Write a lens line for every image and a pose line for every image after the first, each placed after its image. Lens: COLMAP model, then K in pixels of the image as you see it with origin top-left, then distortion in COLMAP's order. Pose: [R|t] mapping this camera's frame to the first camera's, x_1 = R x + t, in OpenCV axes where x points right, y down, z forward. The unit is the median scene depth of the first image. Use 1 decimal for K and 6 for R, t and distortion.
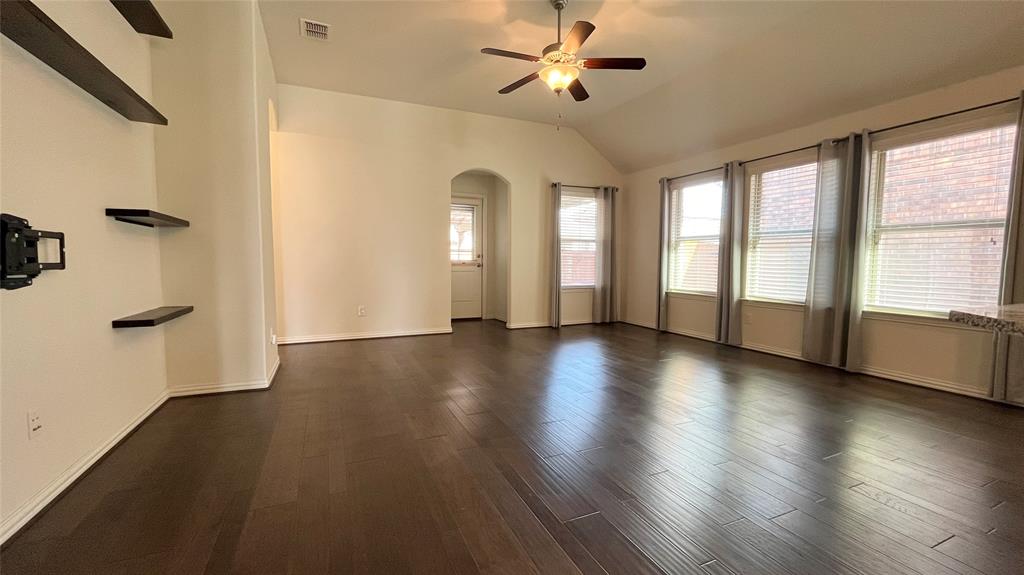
lens RADIAL K [[417.1, 0, 508.1], [0, 417.1, 290.4], [0, 0, 1]] dist [-0.001437, -0.000699]
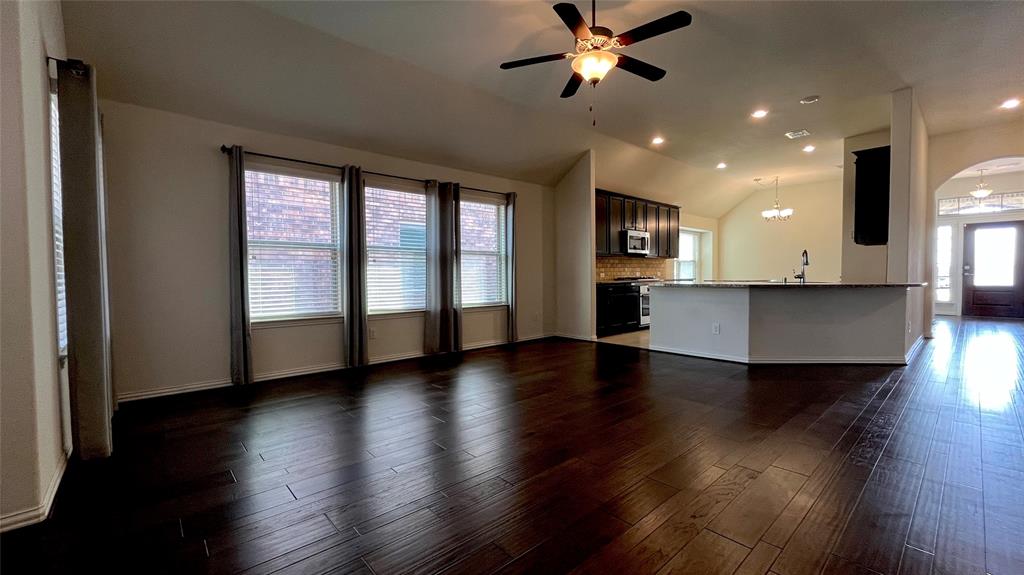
lens RADIAL K [[417.1, 0, 513.5], [0, 417.1, 289.7], [0, 0, 1]] dist [-0.001437, -0.000699]
pose [[-0.312077, -0.036485, 0.949356, -0.583995], [0.072095, 0.995472, 0.061957, -0.092183], [-0.947317, 0.087780, -0.308033, 1.280608]]
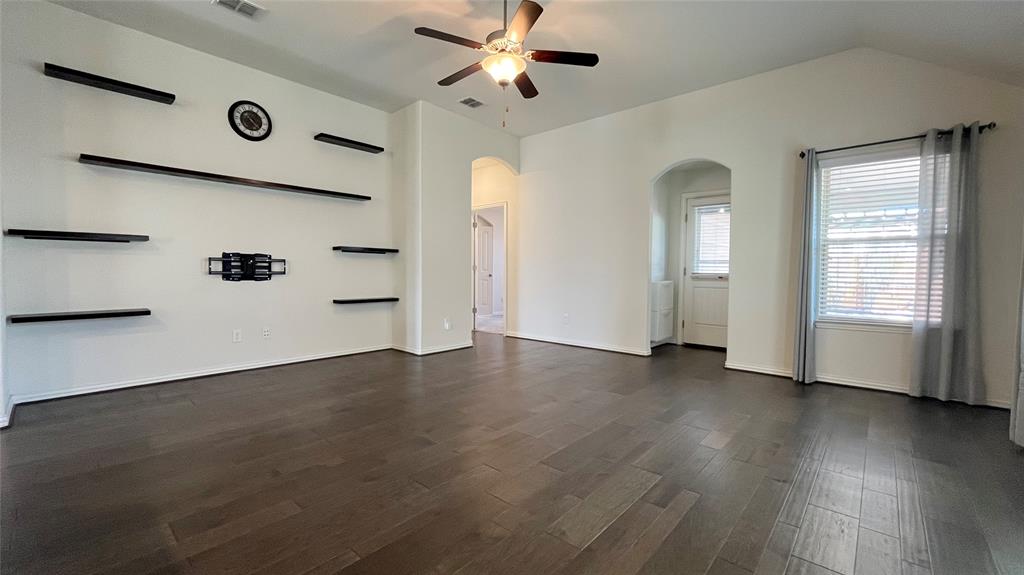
lens RADIAL K [[417.1, 0, 511.6], [0, 417.1, 285.3], [0, 0, 1]] dist [-0.001437, -0.000699]
pose [[0.423405, 0.027495, -0.905523, 0.465233], [-0.071074, 0.997467, -0.002946, -0.020517], [0.903148, 0.065606, 0.424286, 0.321186]]
